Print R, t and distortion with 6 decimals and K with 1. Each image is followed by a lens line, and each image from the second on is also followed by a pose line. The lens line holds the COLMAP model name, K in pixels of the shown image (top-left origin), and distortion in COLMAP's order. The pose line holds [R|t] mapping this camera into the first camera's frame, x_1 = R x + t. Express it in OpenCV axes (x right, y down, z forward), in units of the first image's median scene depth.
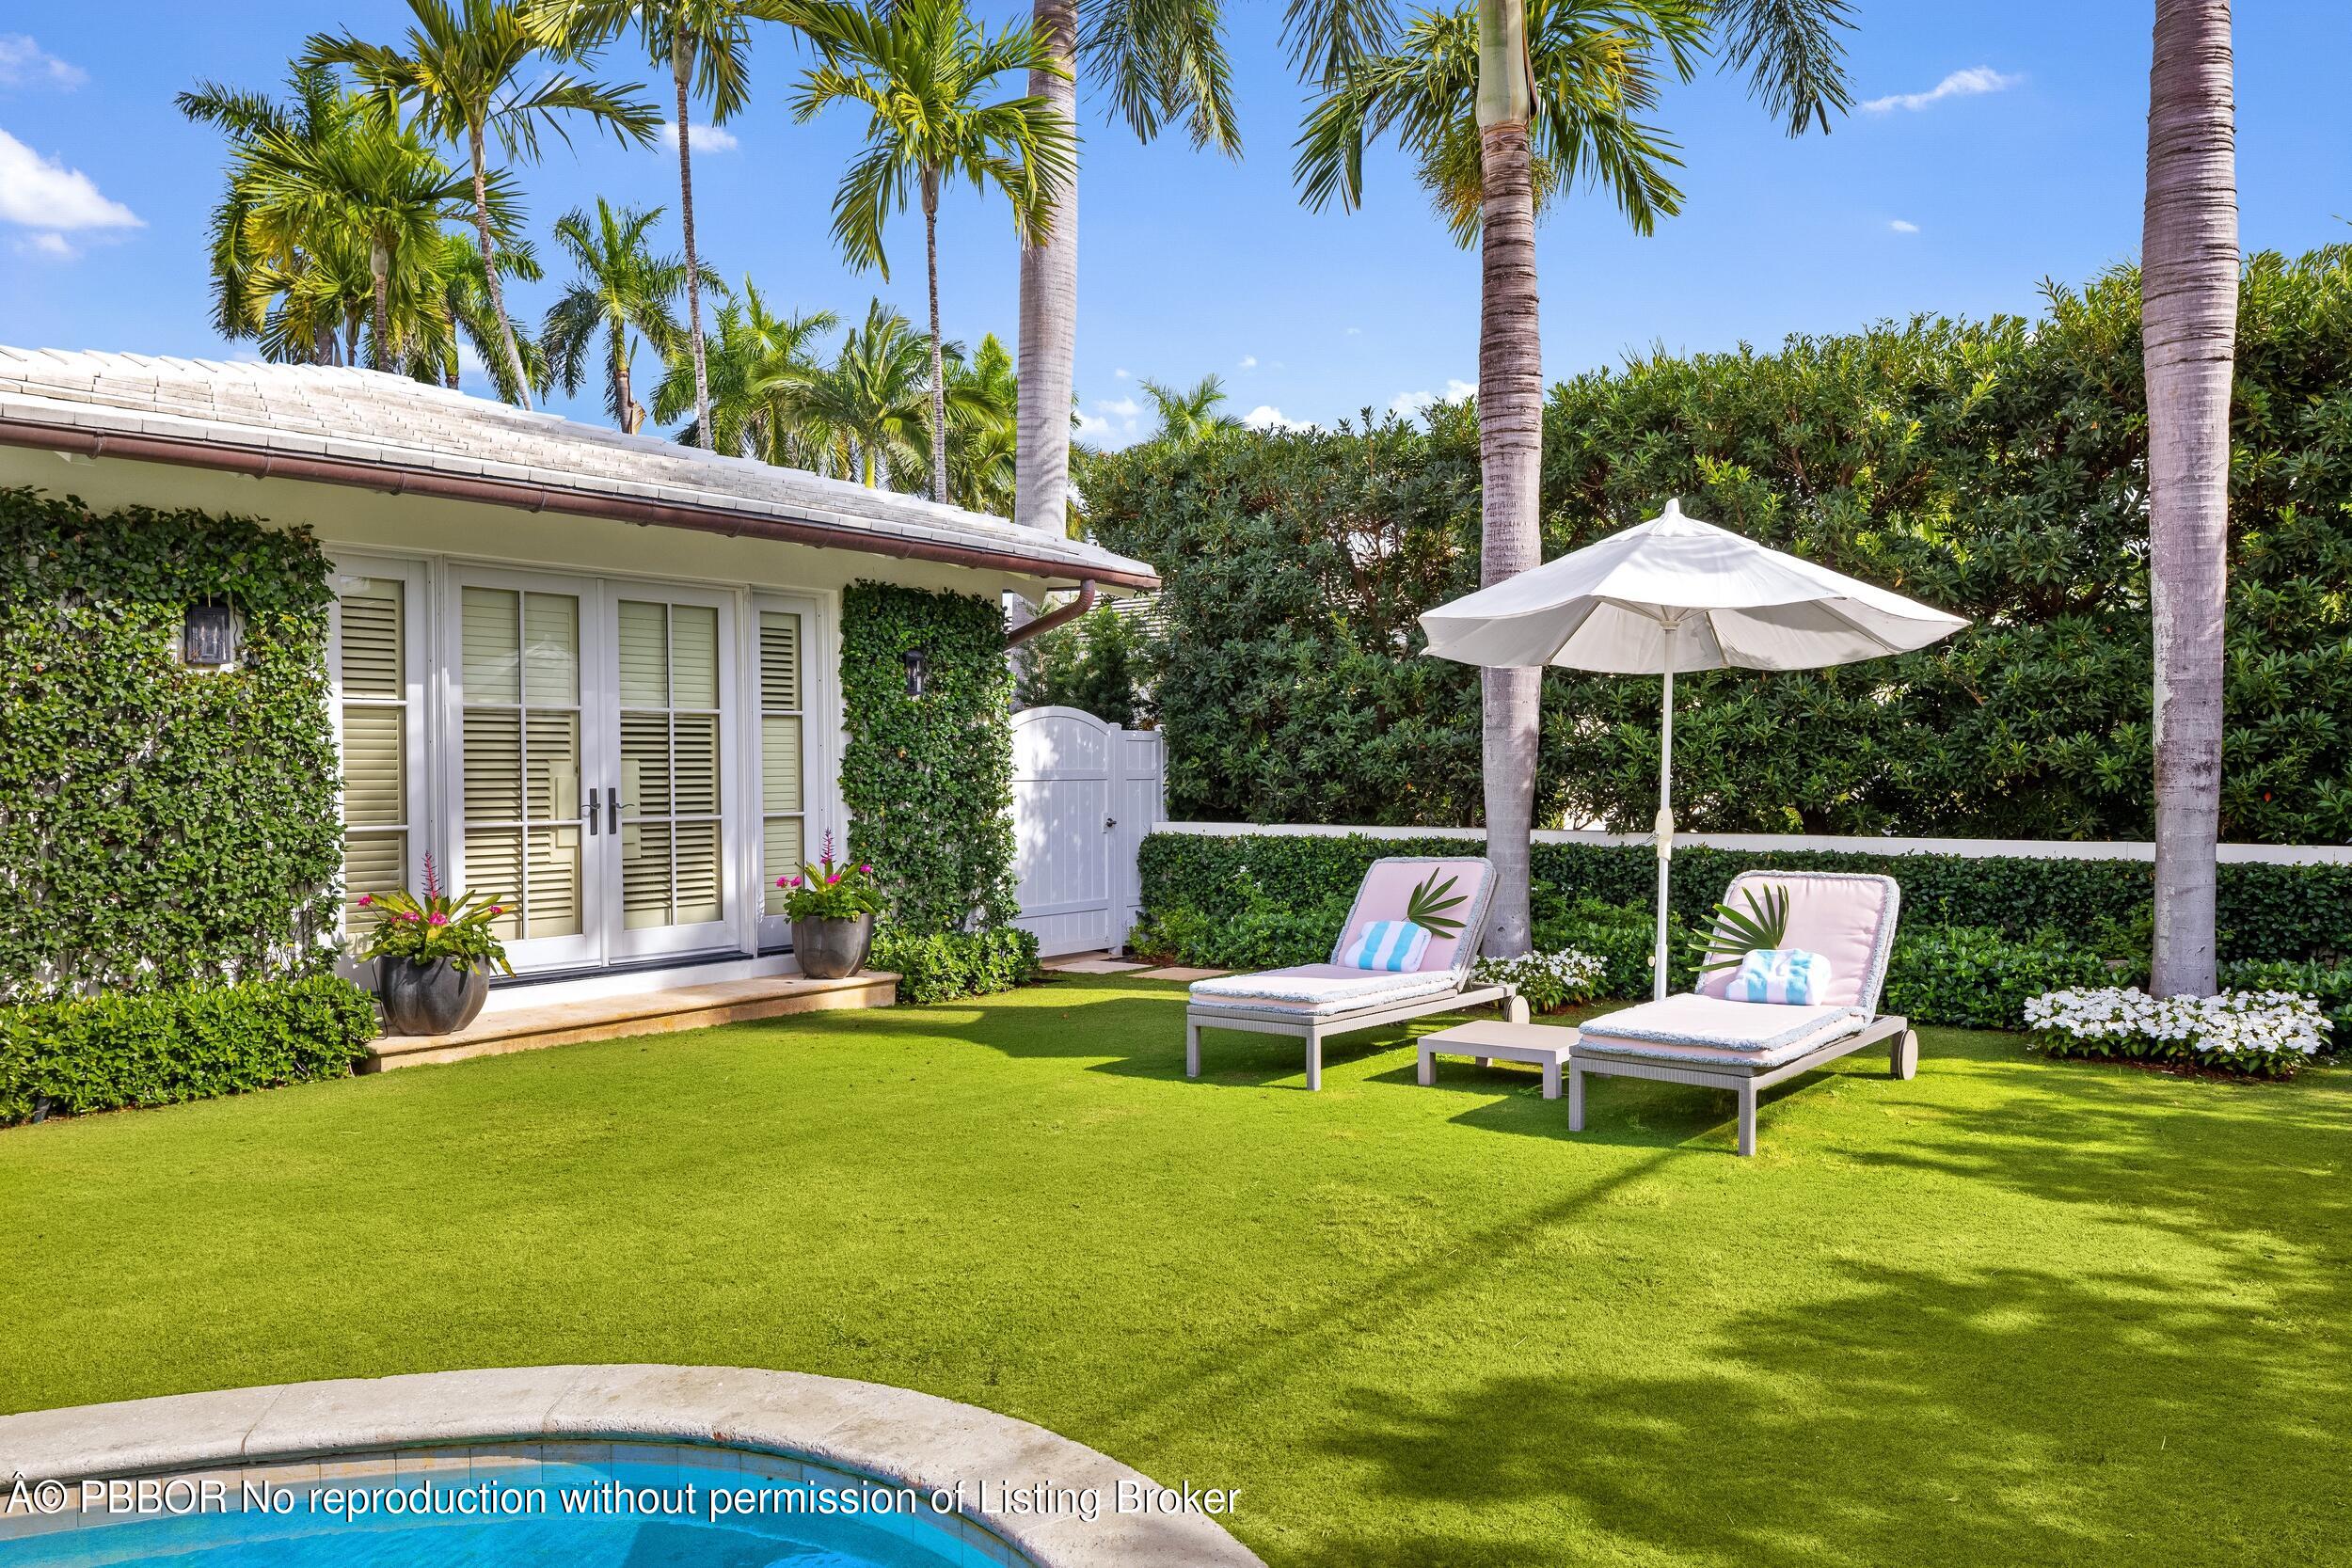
lens RADIAL K [[1661.9, 0, 1176.0], [0, 1661.9, 784.0], [0, 0, 1]] dist [-0.003925, -0.002244]
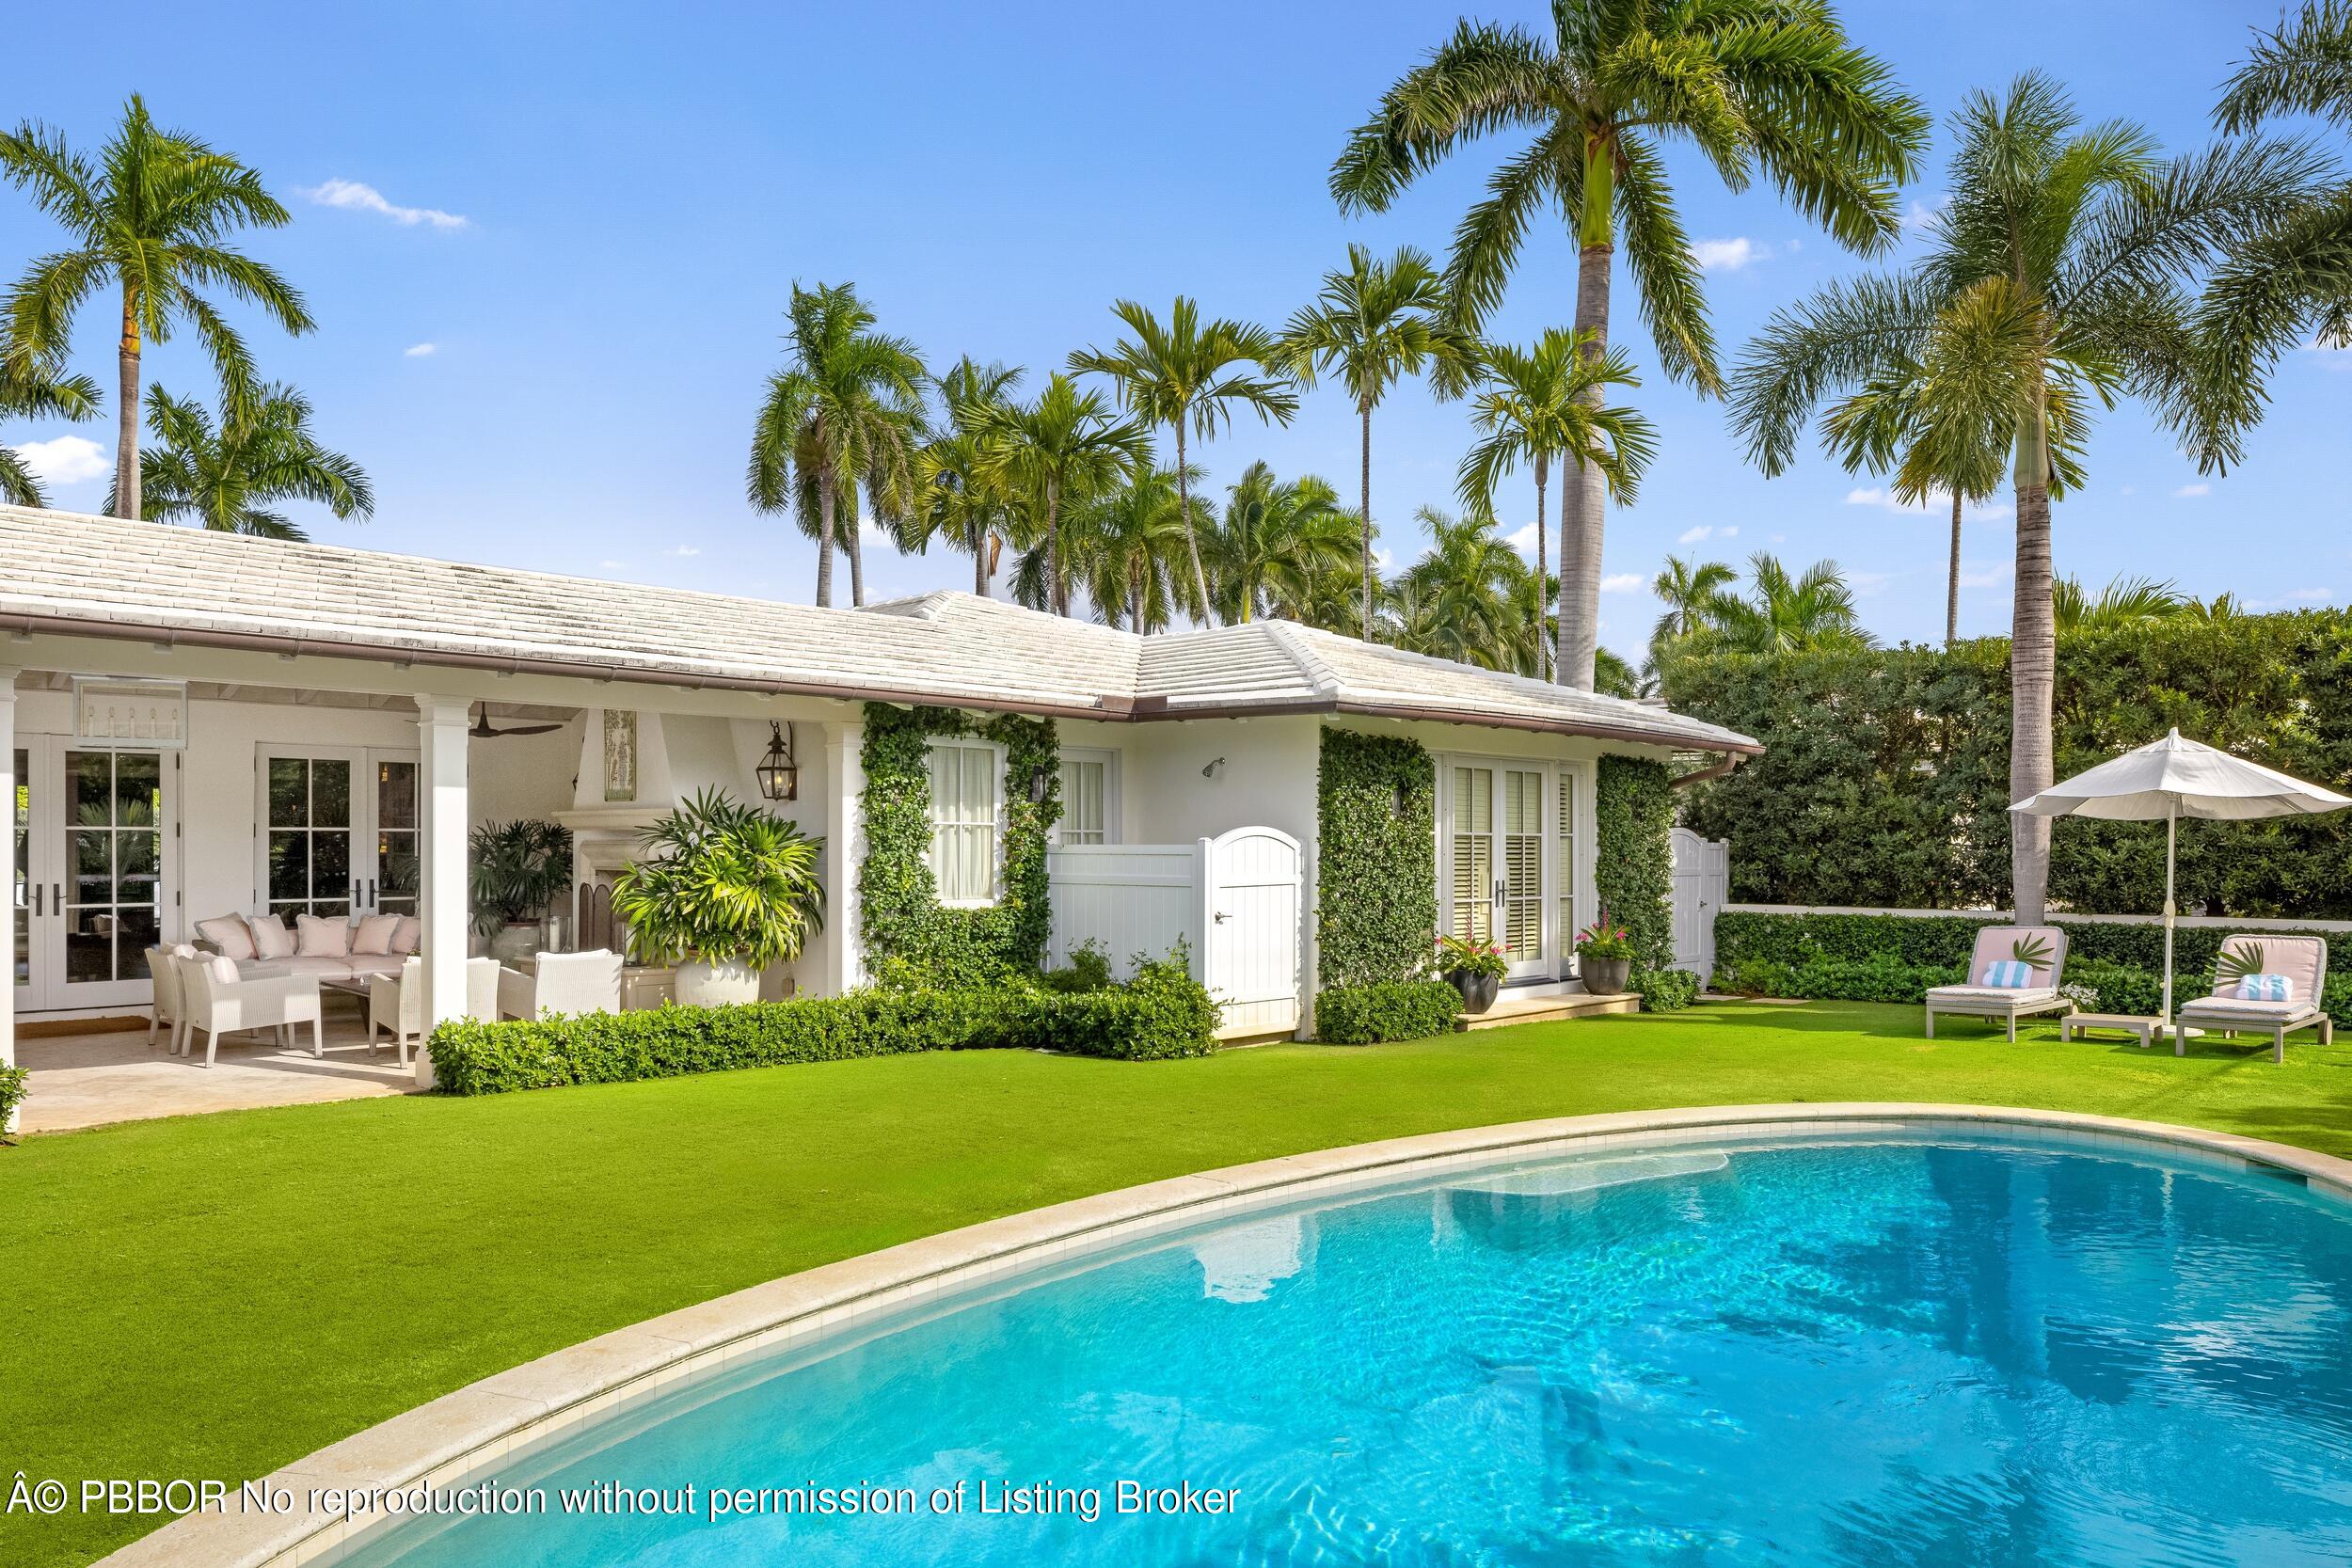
lens RADIAL K [[1658.7, 0, 1178.2], [0, 1658.7, 836.1], [0, 0, 1]] dist [-0.001864, 0.001073]
pose [[0.996534, 0.009574, -0.082635, -0.506321], [-0.011016, 0.999795, -0.017015, -0.009702], [0.082455, 0.017866, 0.996435, -0.705992]]
